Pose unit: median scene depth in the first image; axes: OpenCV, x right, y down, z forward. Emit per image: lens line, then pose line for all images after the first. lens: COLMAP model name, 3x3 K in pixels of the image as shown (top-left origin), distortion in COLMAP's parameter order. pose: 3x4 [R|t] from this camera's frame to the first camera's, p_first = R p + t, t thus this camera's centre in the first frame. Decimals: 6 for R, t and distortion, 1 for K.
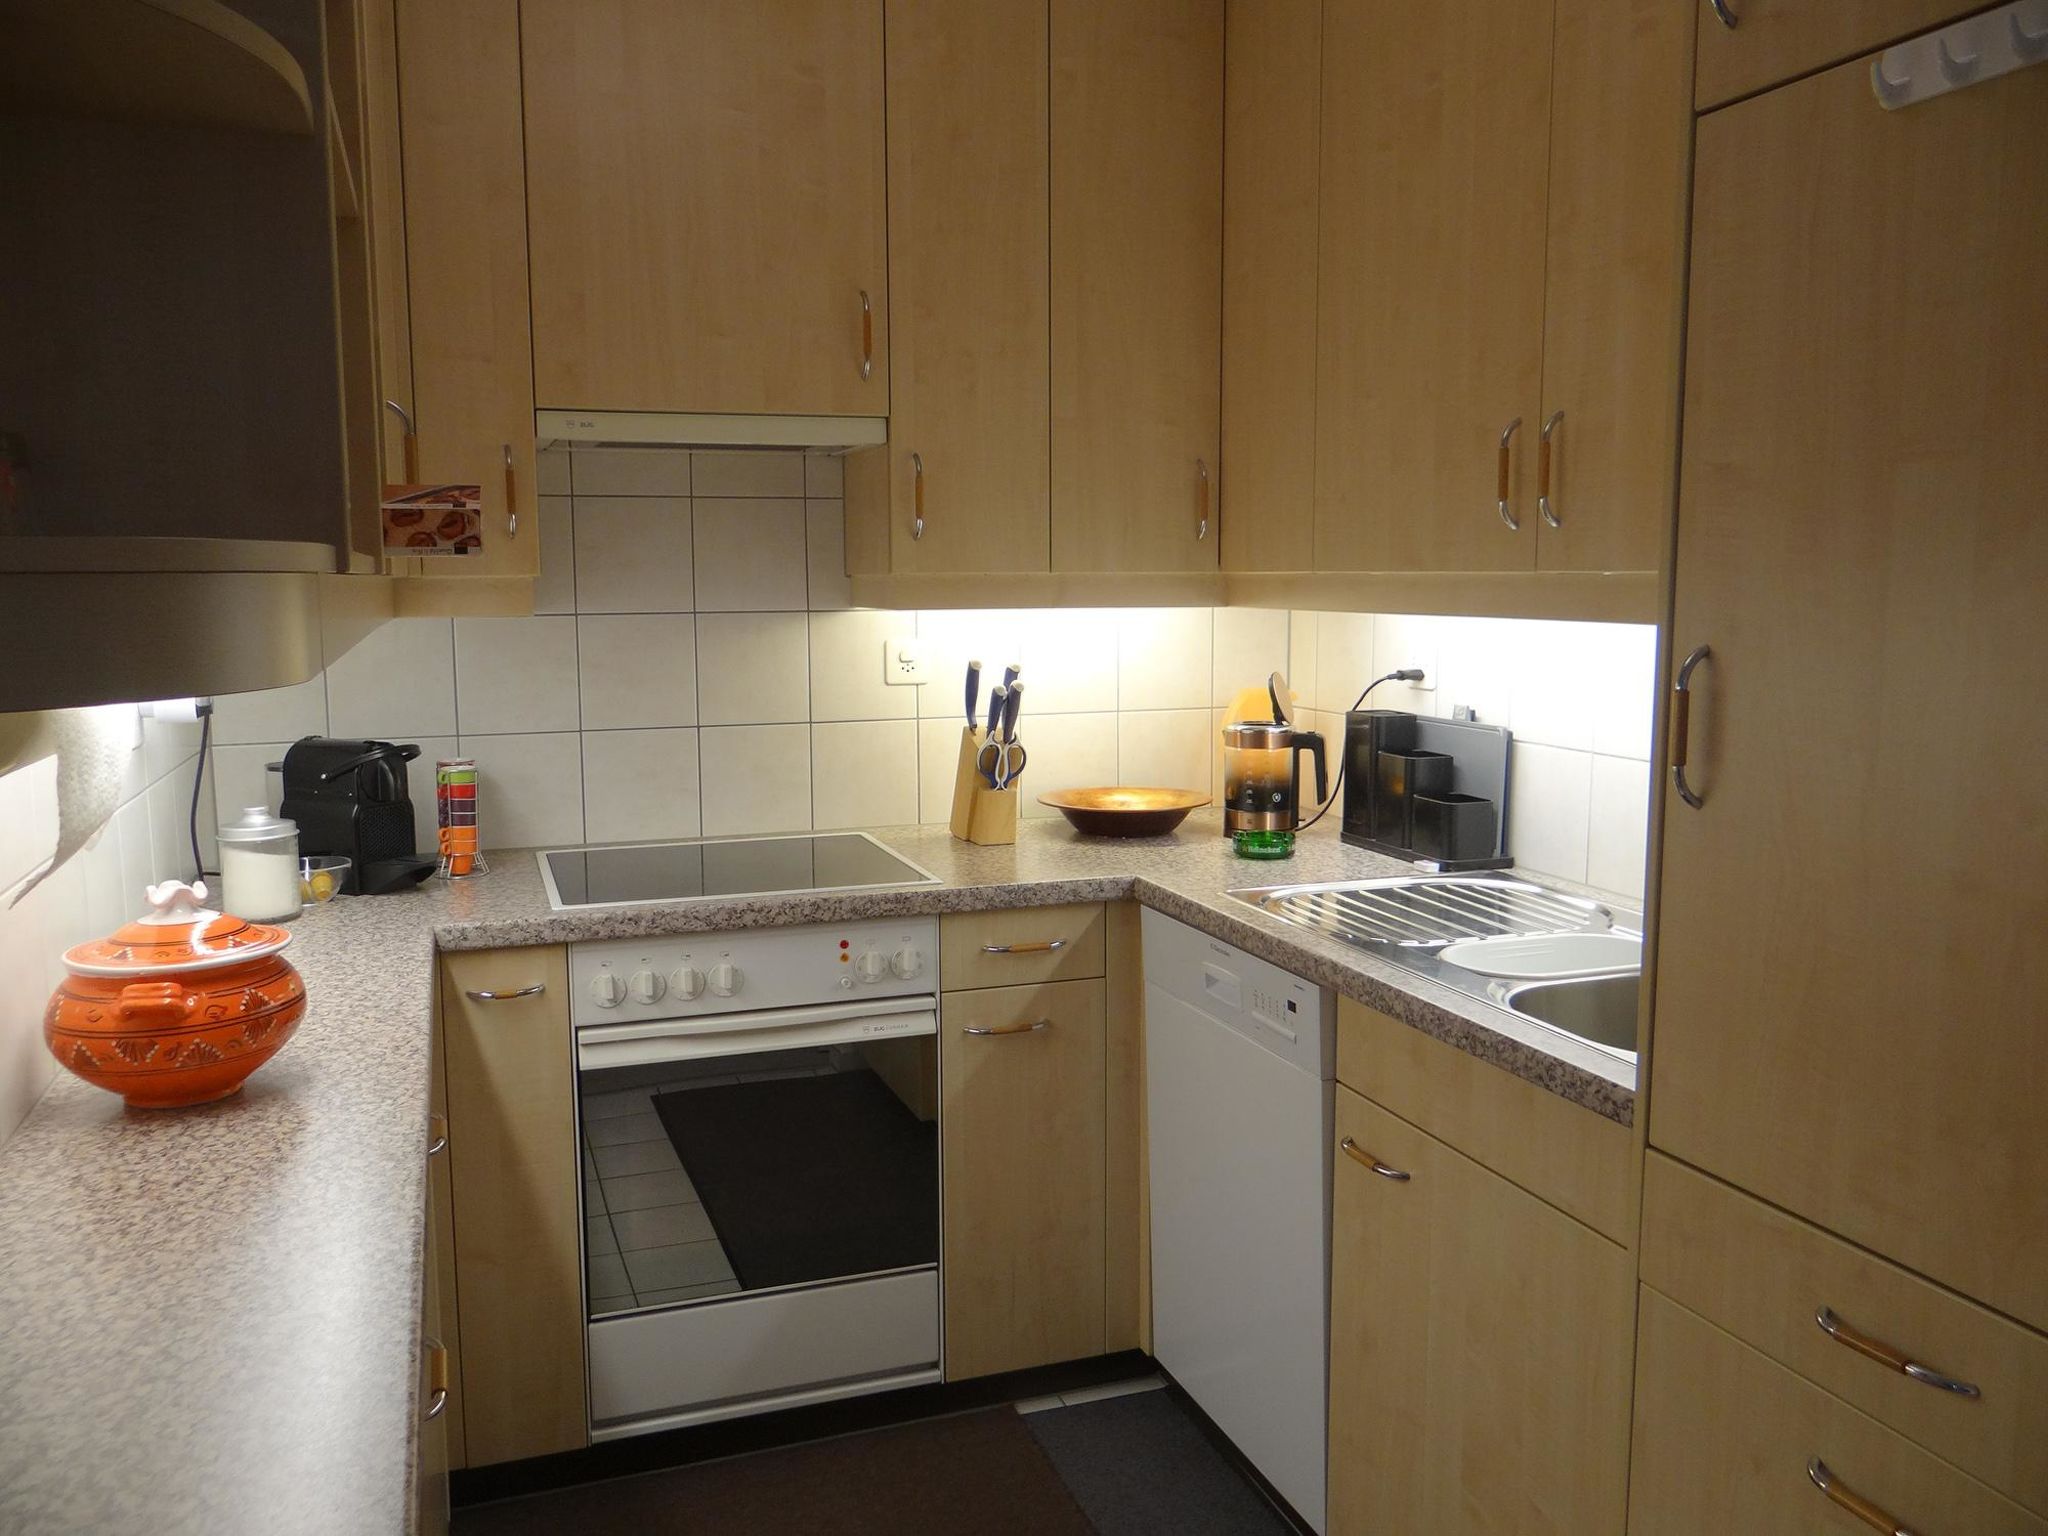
lens RADIAL K [[1608.9, 0, 1019.9], [0, 1608.9, 767.2], [0, 0, 1]] dist [-0.004018, -0.000210]
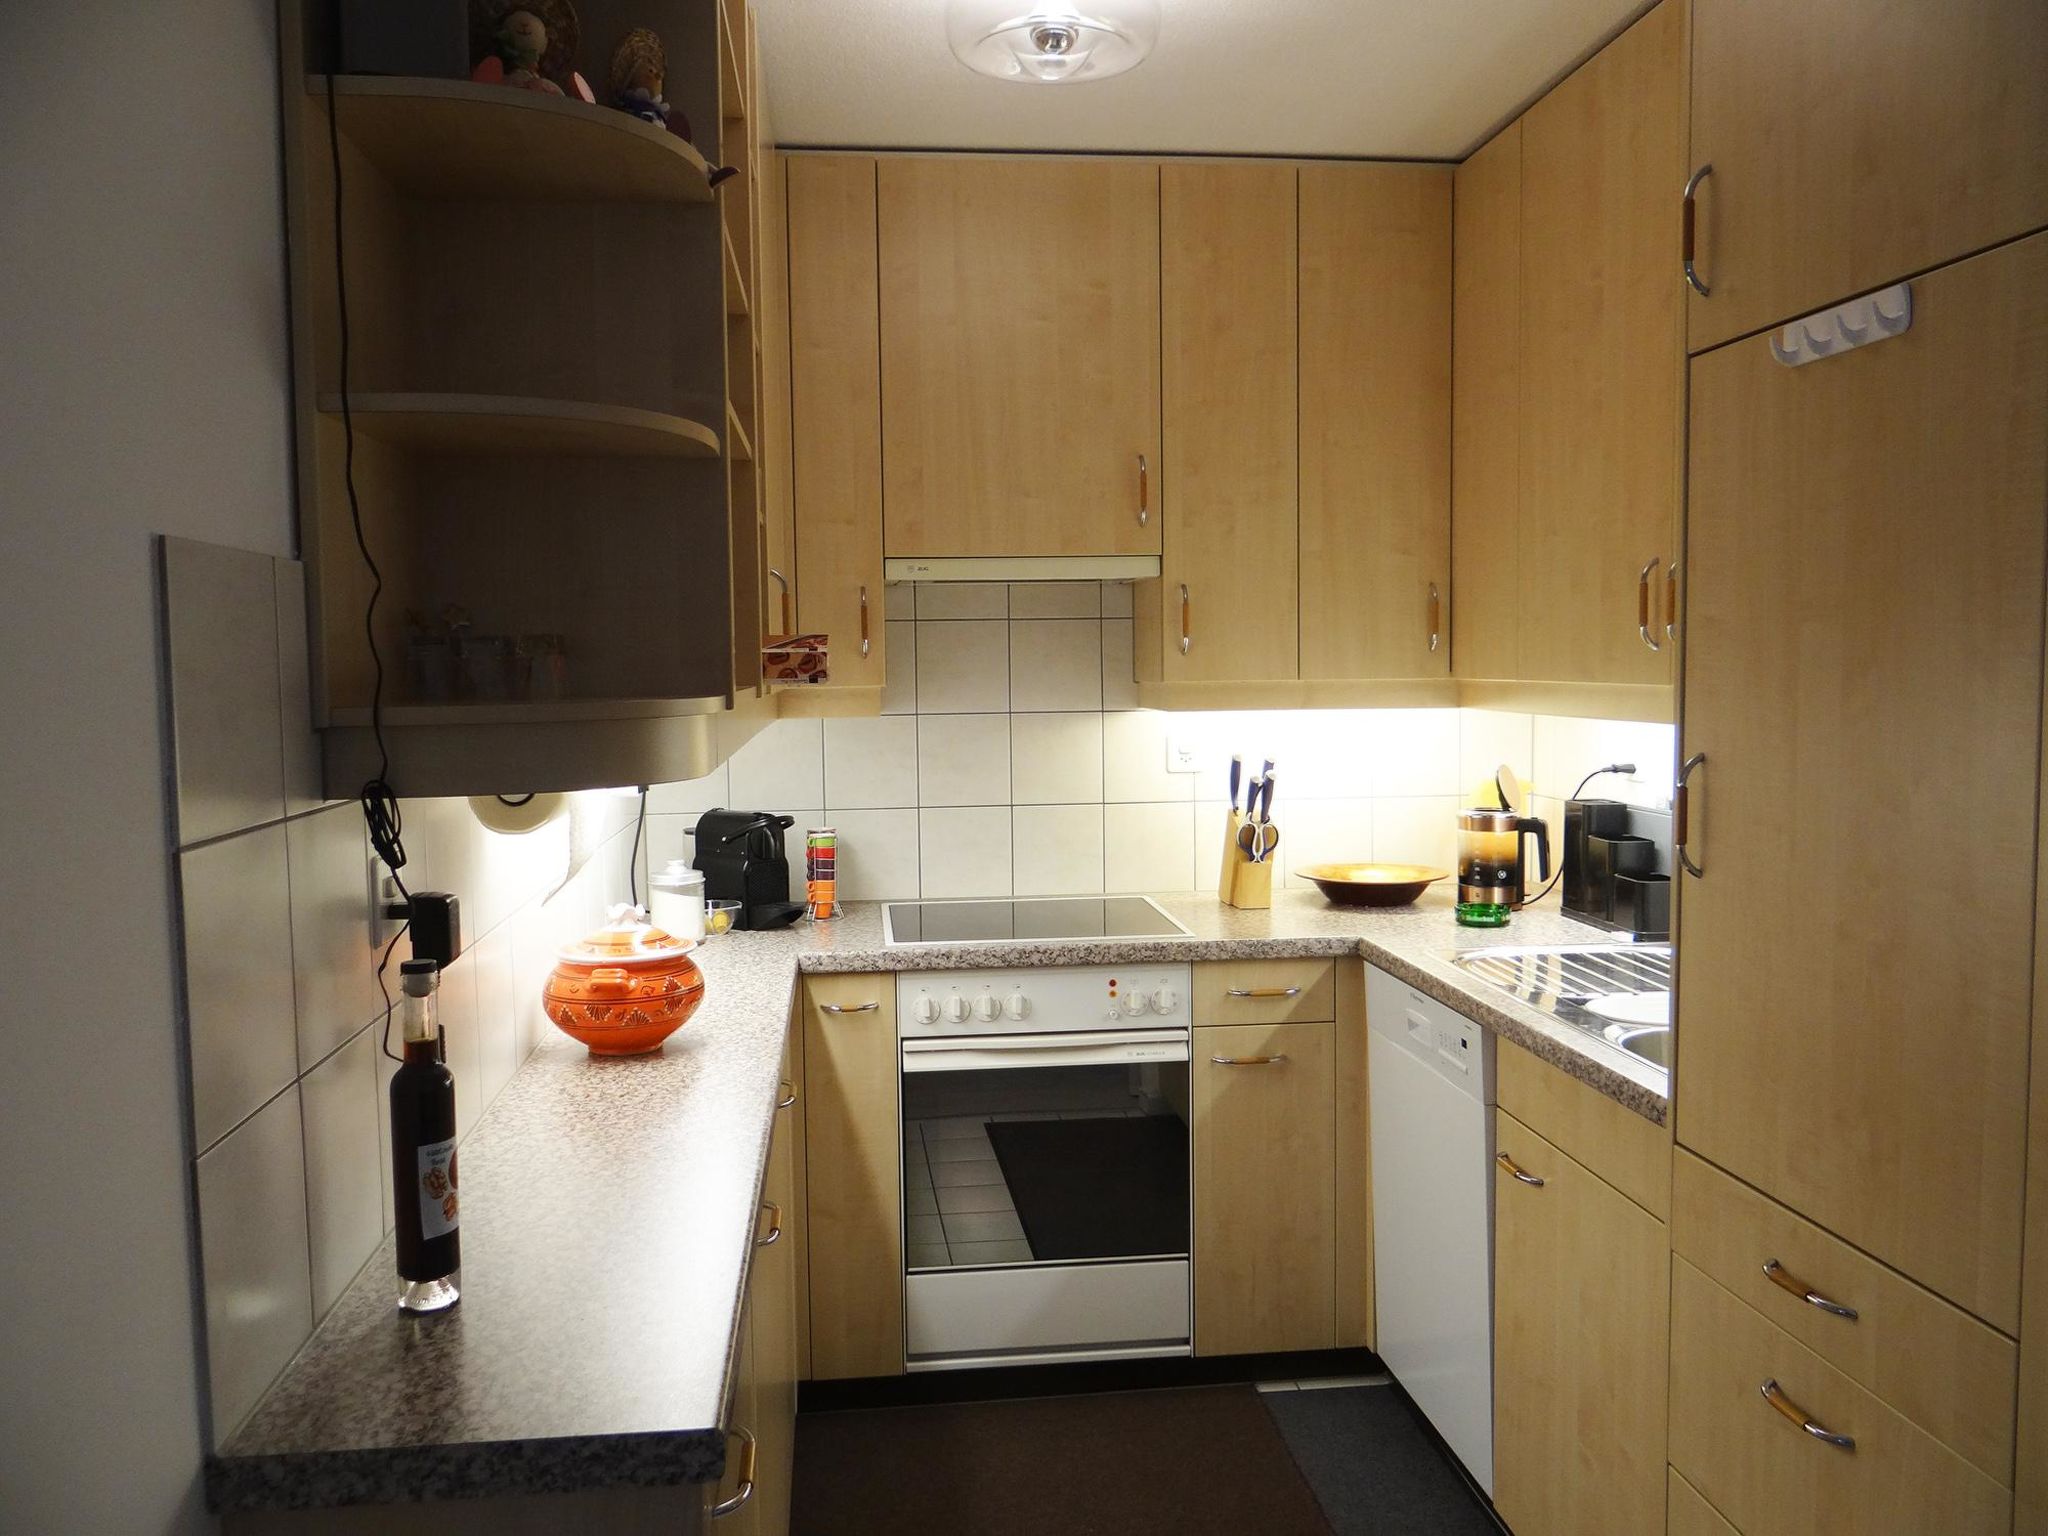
lens RADIAL K [[1608.9, 0, 1025.8], [0, 1608.9, 769.8], [0, 0, 1]] dist [-0.004018, -0.000210]
pose [[0.973650, 0.008816, -0.227879, 0.108847], [-0.020102, 0.998681, -0.047252, 0.006444], [0.227161, 0.050588, 0.972542, -0.231473]]
